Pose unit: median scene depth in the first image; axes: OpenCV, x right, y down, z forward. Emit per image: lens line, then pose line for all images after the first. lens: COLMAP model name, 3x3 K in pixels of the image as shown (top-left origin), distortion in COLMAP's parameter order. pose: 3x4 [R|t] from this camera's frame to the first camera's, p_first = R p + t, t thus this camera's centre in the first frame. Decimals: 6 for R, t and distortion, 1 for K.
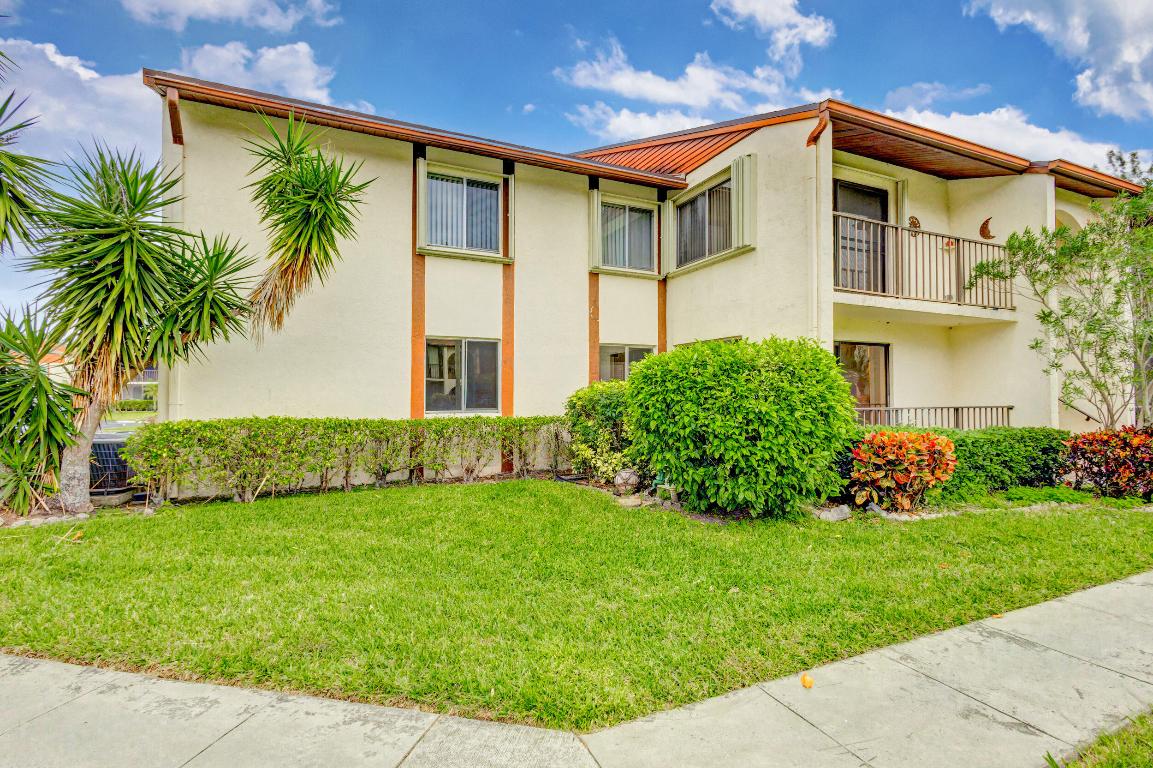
lens RADIAL K [[541.5, 0, 577.3], [0, 541.5, 384.7], [0, 0, 1]] dist [0.015793, -0.004426]
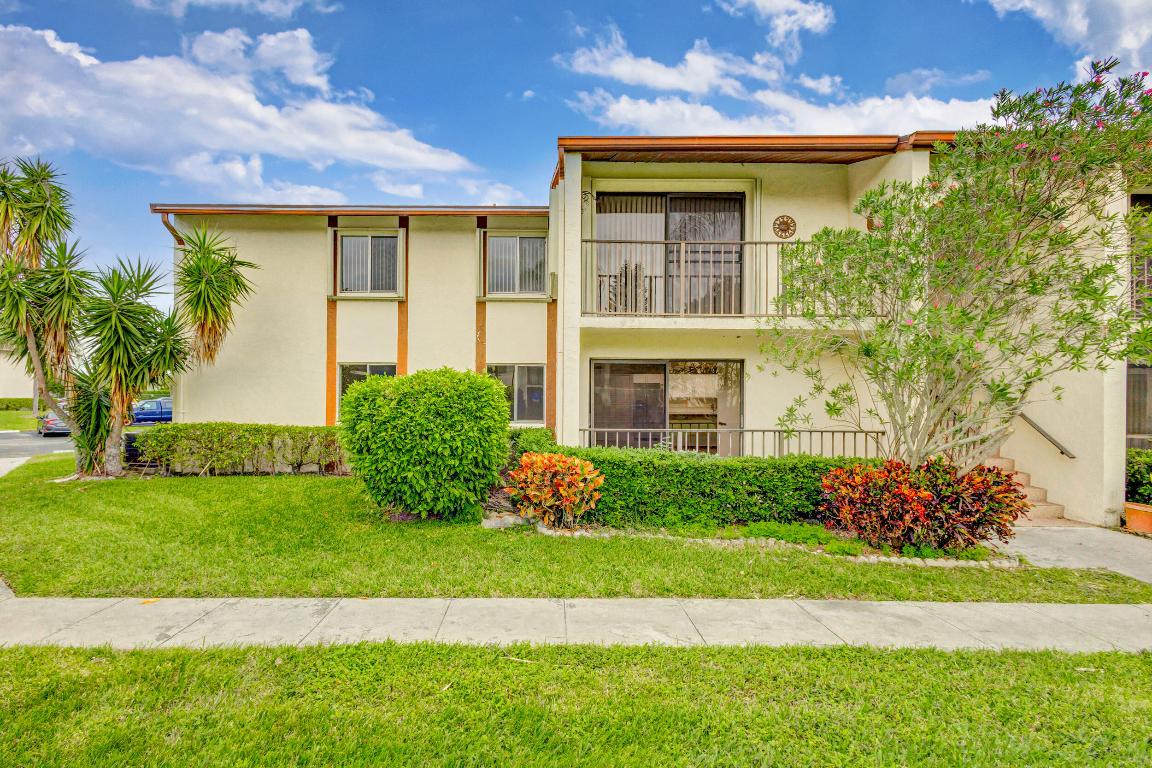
lens RADIAL K [[541.0, 0, 526.9], [0, 541.0, 403.6], [0, 0, 1]] dist [0.015793, -0.004426]
pose [[0.904992, 0.013271, -0.425223, 0.696533], [0.000758, 0.999461, 0.032807, -0.033694], [0.425429, -0.030012, 0.904494, 0.005221]]
